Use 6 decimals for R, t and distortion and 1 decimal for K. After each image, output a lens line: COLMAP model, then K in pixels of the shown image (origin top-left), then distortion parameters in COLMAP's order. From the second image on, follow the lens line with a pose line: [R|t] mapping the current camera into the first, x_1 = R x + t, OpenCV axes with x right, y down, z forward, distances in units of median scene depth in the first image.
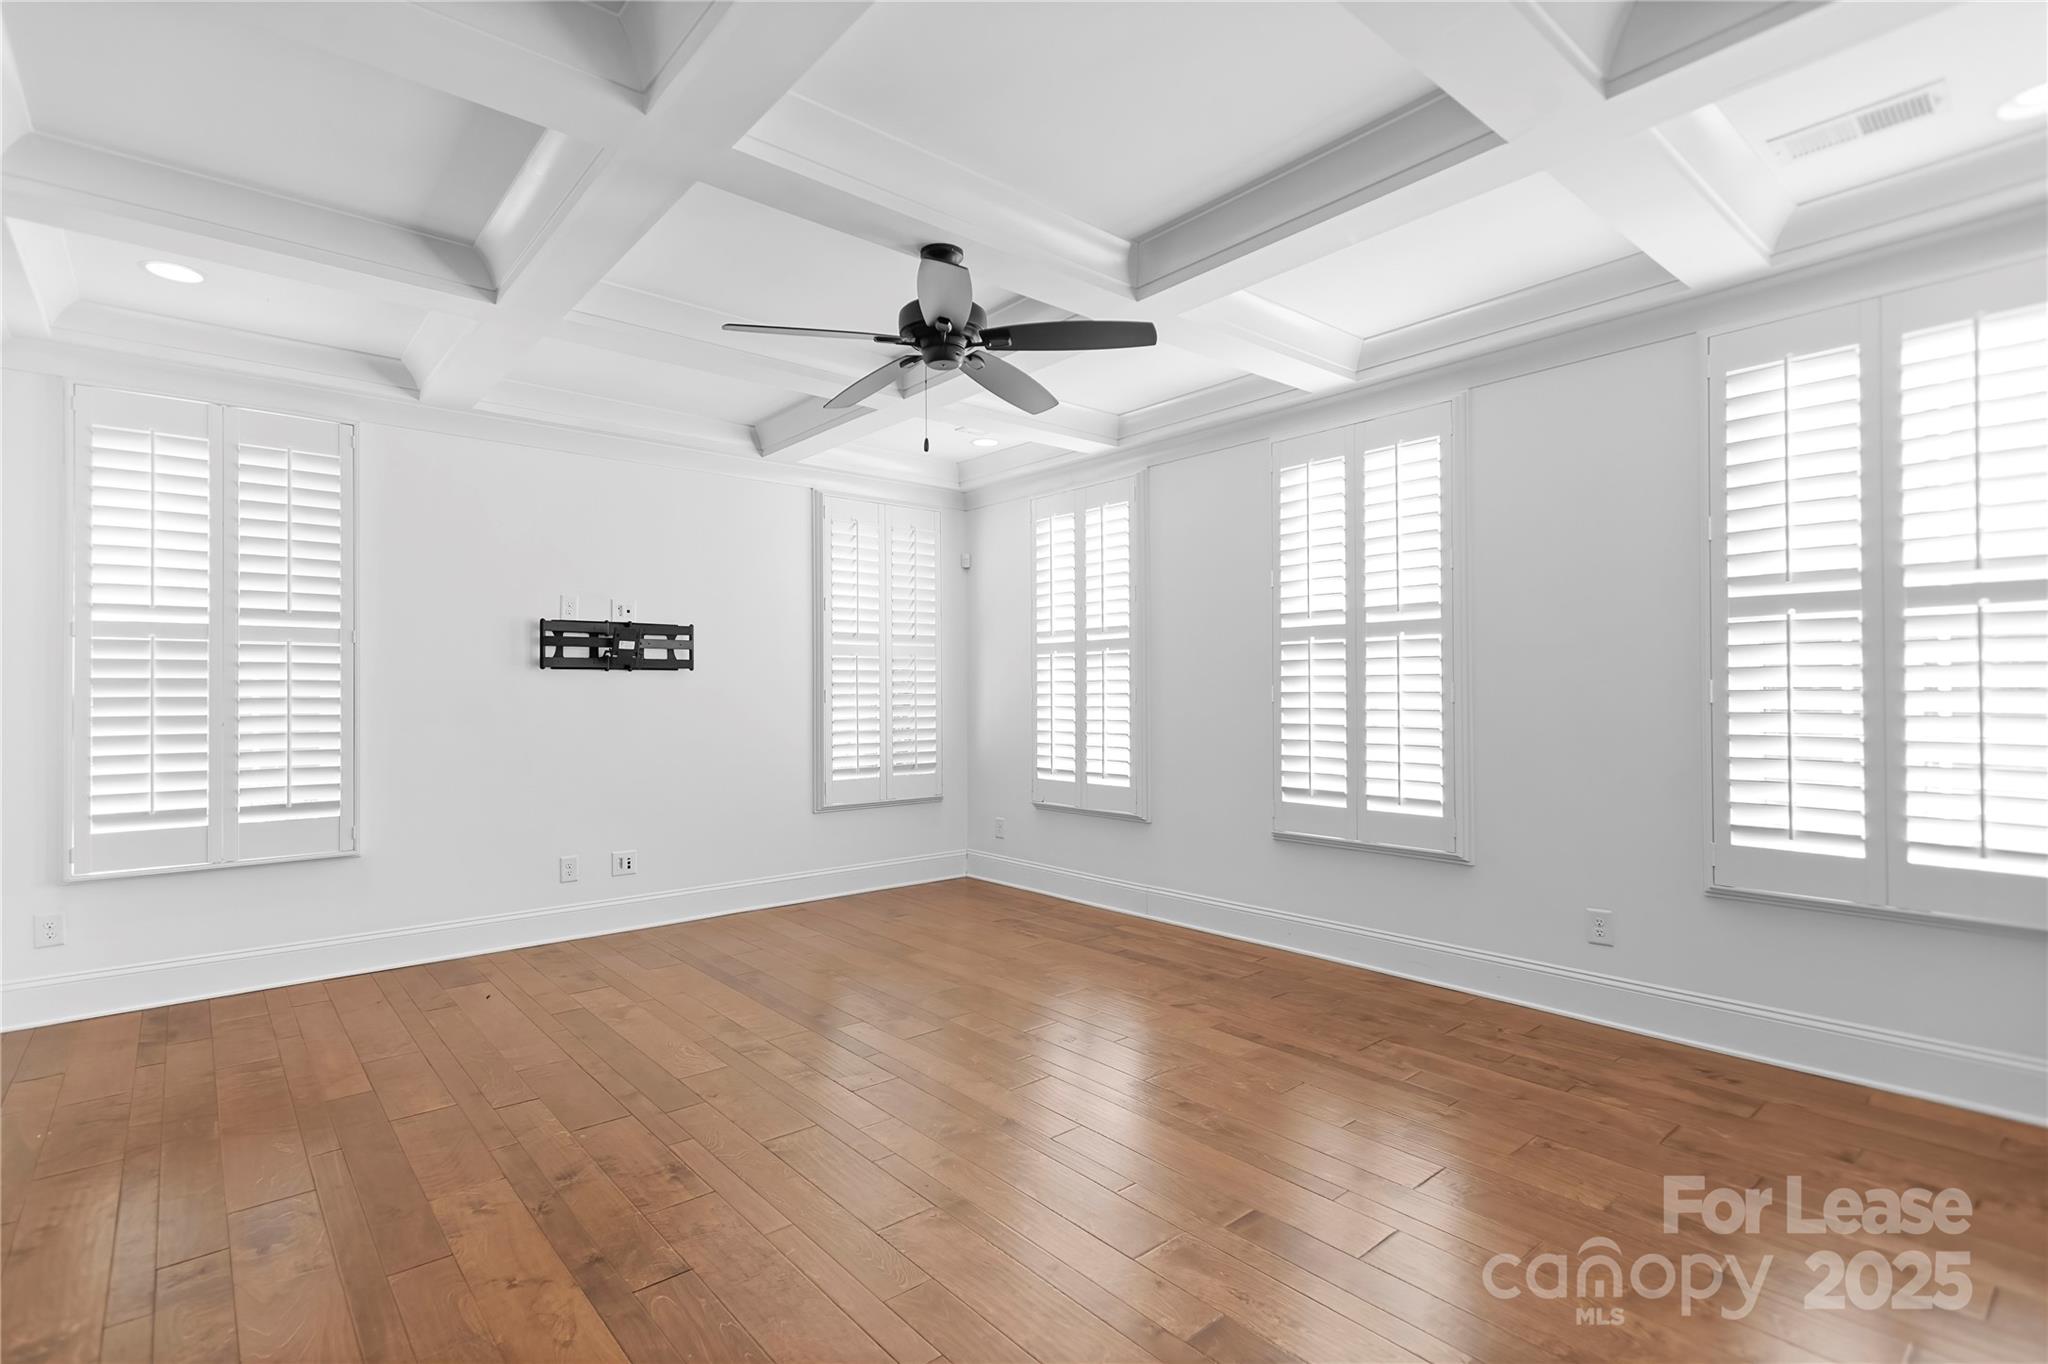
lens RADIAL K [[968.6, 0, 1024.0], [0, 968.6, 682.0], [0, 0, 1]] dist [0.001023, -0.000227]
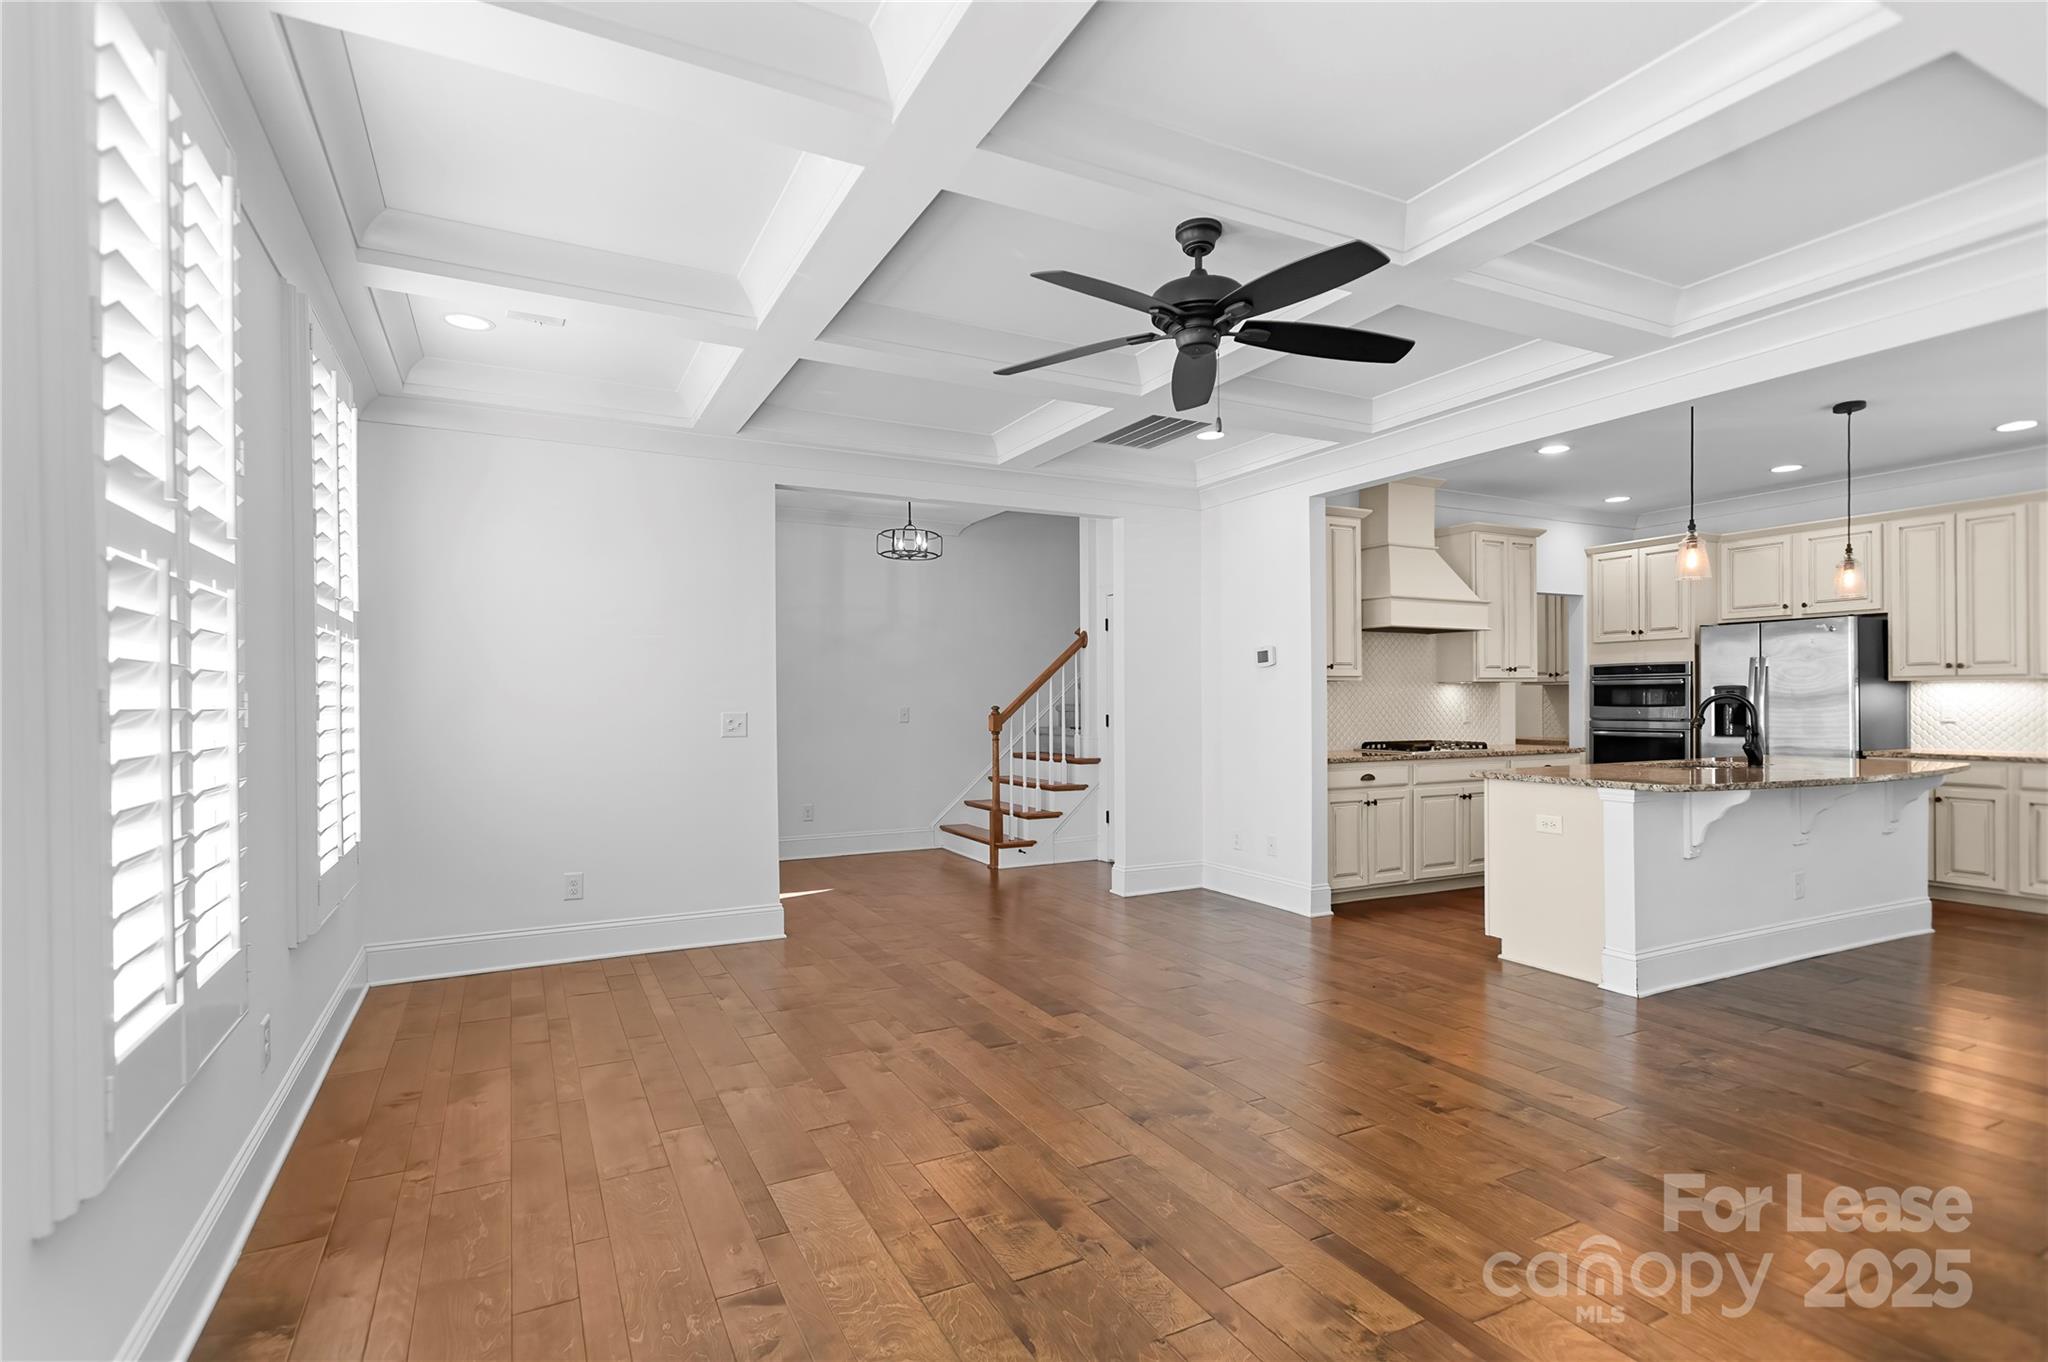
lens RADIAL K [[1024.7, 0, 1002.3], [0, 1024.7, 693.6], [0, 0, 1]] dist [0.014740, -0.000245]
pose [[-0.968944, 0.014558, 0.246853, -0.089242], [0.009358, 0.999709, -0.022224, 0.015618], [-0.247105, -0.019223, -0.968798, 1.246951]]
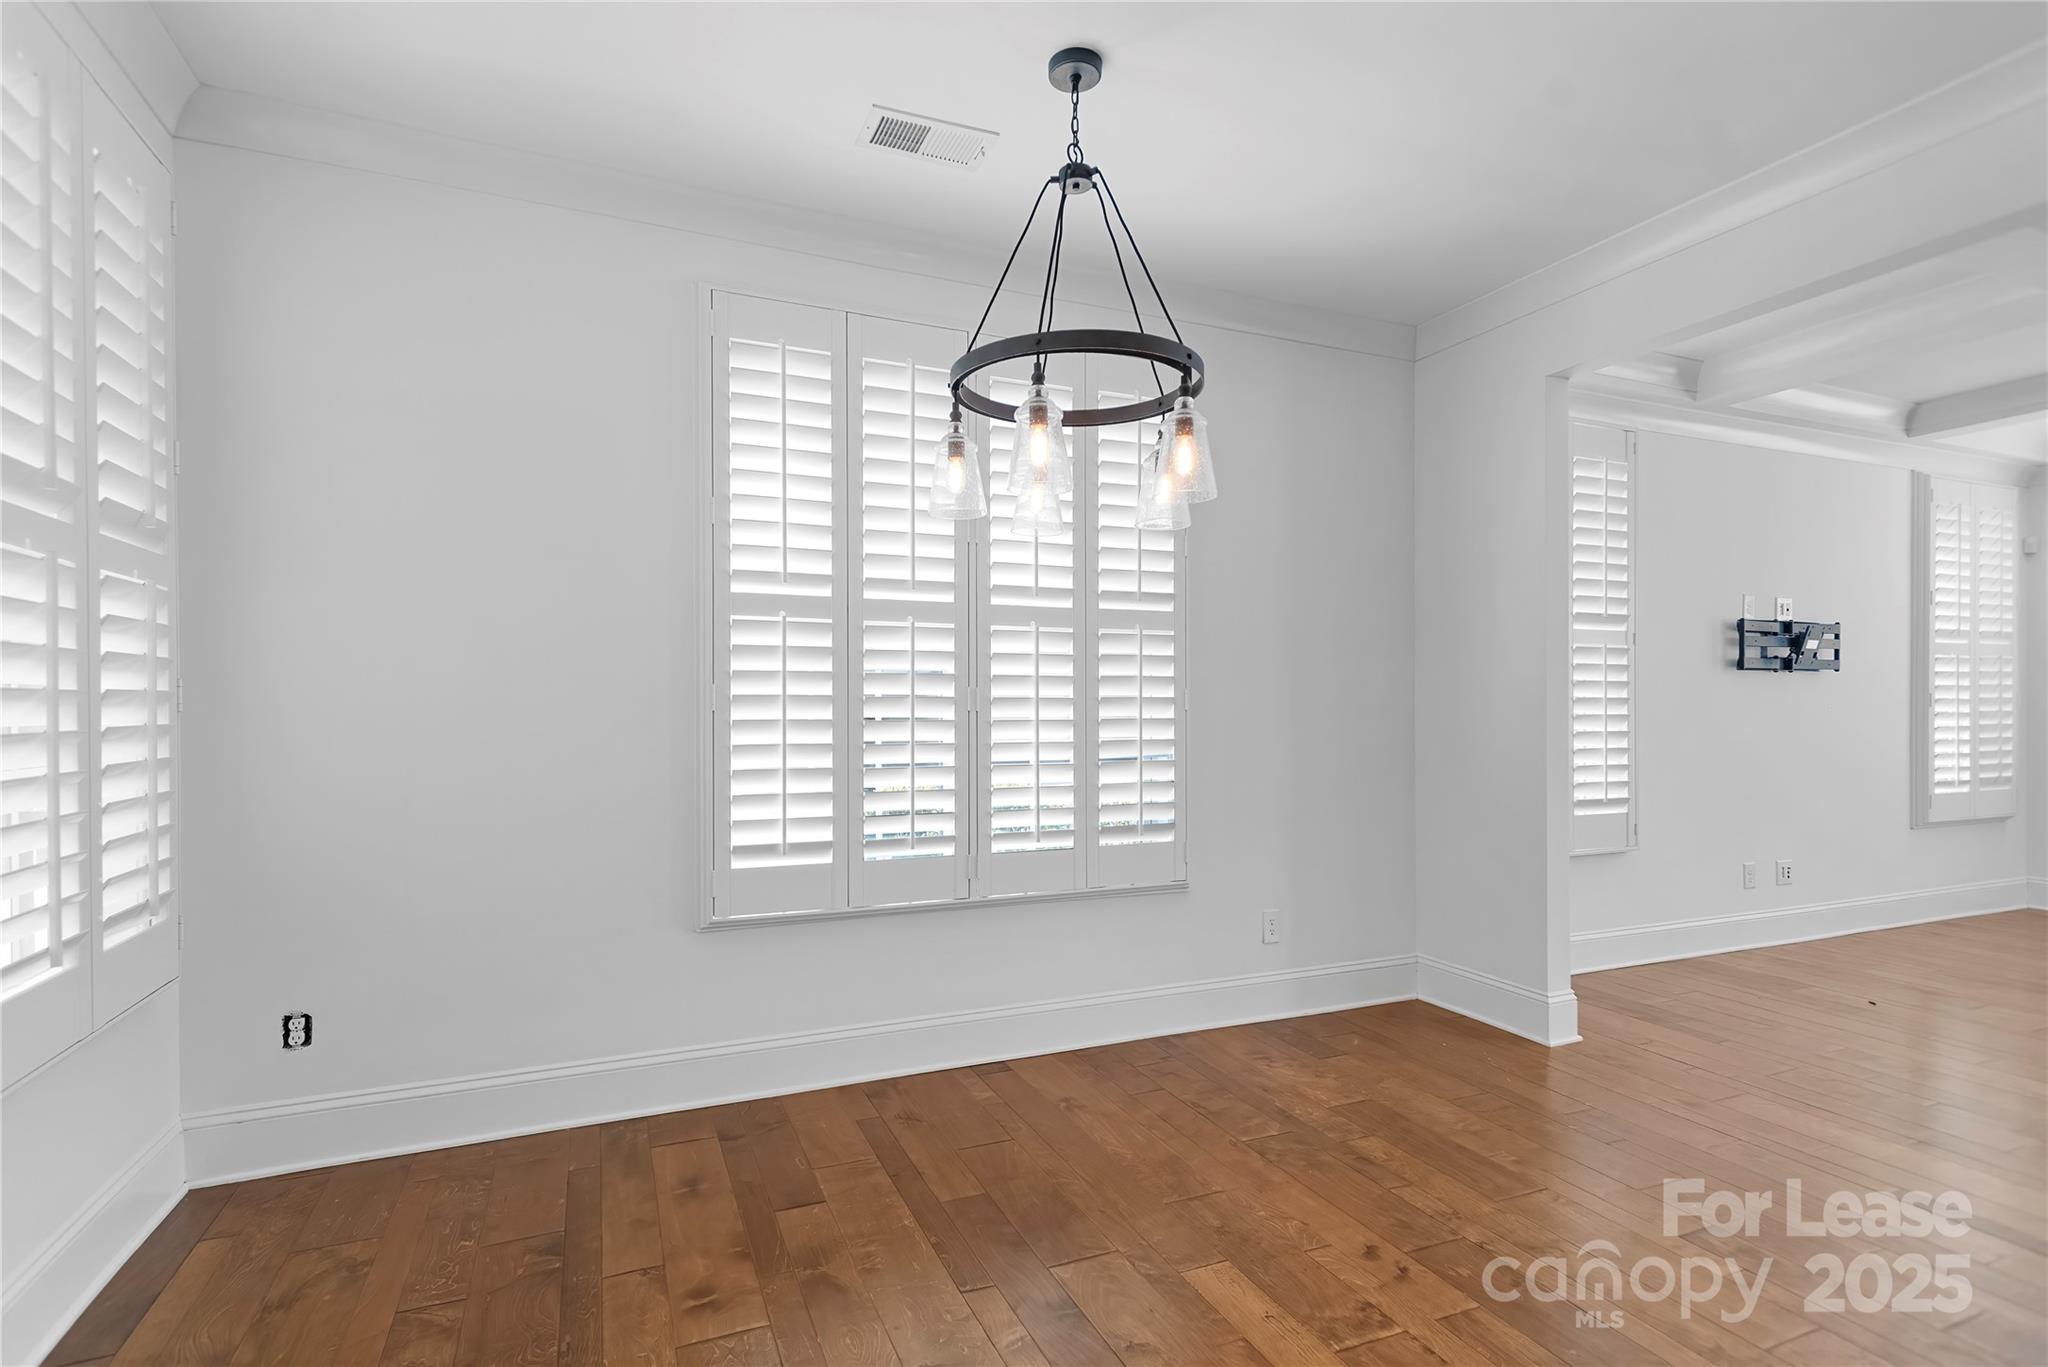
lens RADIAL K [[976.4, 0, 1010.5], [0, 976.4, 707.6], [0, 0, 1]] dist [0.011897, -0.000486]
pose [[0.942716, 0.008705, -0.333483, -0.899192], [-0.002084, 0.999794, 0.020205, 0.005973], [0.333590, -0.018352, 0.942540, -0.193548]]
